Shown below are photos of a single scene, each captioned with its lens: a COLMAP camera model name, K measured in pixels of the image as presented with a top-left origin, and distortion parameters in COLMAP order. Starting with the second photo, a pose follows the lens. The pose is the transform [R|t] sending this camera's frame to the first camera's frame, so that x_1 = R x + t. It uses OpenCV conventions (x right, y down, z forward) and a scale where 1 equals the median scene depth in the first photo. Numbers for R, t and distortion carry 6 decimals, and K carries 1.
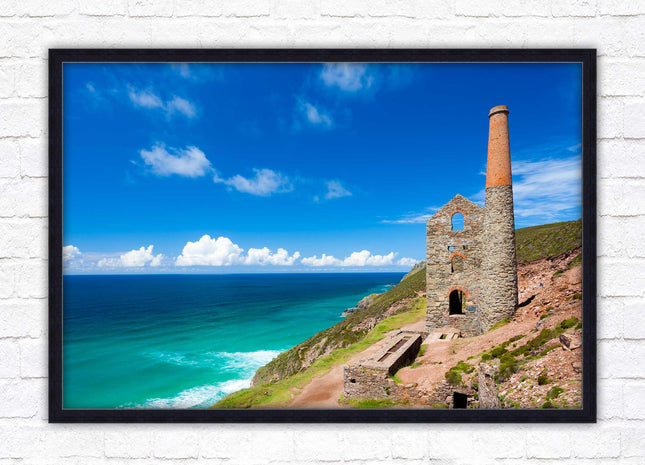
lens RADIAL K [[736.8, 0, 323.0], [0, 736.8, 232.3], [0, 0, 1]] dist [-0.003893, 0.000000]
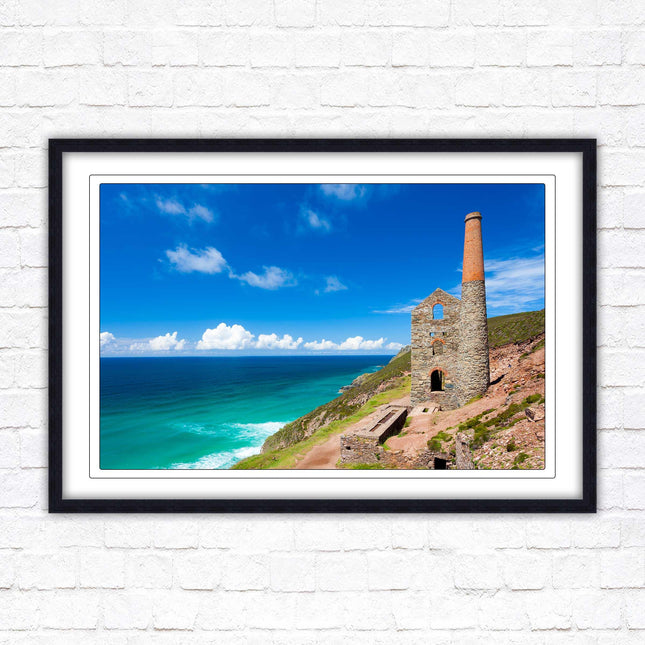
lens RADIAL K [[982.2, 0, 322.2], [0, 982.2, 322.4], [0, 0, 1]] dist [-0.006612, 0.000000]
pose [[0.999999, 0.000036, -0.001641, 0.001829], [-0.000042, 0.999994, -0.003525, 0.008101], [0.001640, 0.003525, 0.999992, -0.555298]]
